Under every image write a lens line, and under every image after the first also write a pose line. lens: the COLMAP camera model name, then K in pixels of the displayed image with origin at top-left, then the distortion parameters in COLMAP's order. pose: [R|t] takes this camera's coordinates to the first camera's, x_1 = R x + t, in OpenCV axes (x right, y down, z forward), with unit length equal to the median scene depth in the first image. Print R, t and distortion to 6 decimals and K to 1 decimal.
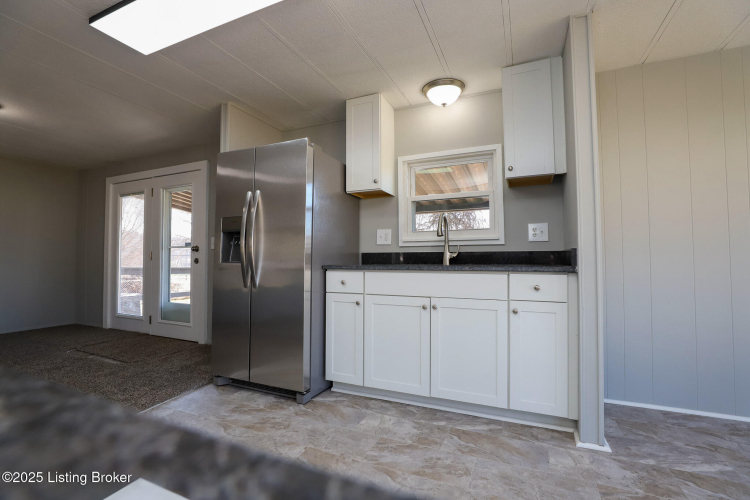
lens RADIAL K [[342.9, 0, 376.2], [0, 342.9, 248.7], [0, 0, 1]] dist [-0.041975, 0.010503]
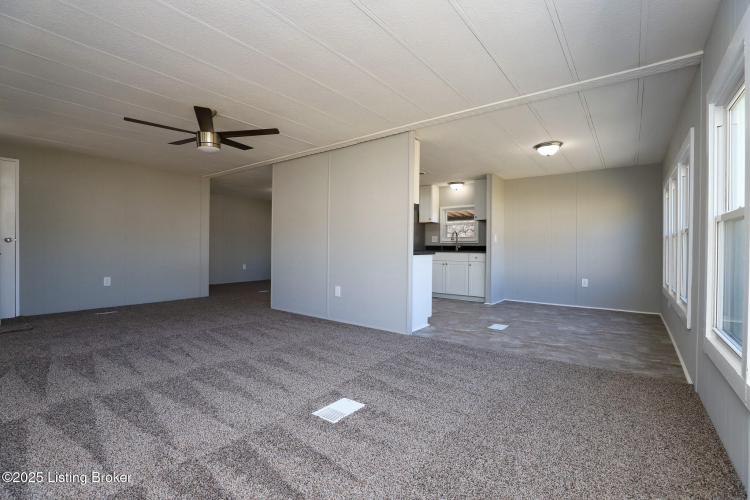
lens RADIAL K [[342.9, 0, 372.8], [0, 342.9, 245.9], [0, 0, 1]] dist [-0.041975, 0.010503]
pose [[0.968194, 0.009664, -0.250014, 0.250539], [-0.002950, 0.999625, 0.027217, -0.061924], [0.250183, -0.025614, 0.967860, -1.811542]]
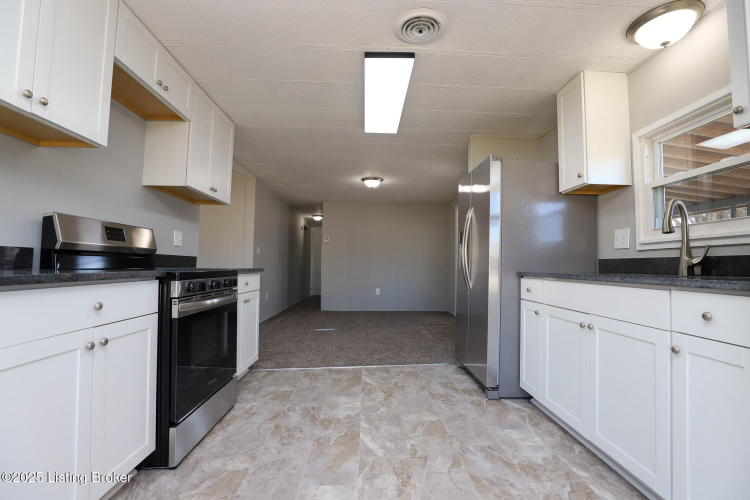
lens RADIAL K [[342.9, 0, 376.5], [0, 342.9, 250.5], [0, 0, 1]] dist [-0.041975, 0.010503]
pose [[0.439449, -0.032128, -0.897693, 0.556578], [0.014619, 0.999484, -0.028614, 0.007621], [0.898148, -0.000549, 0.439692, 0.179719]]
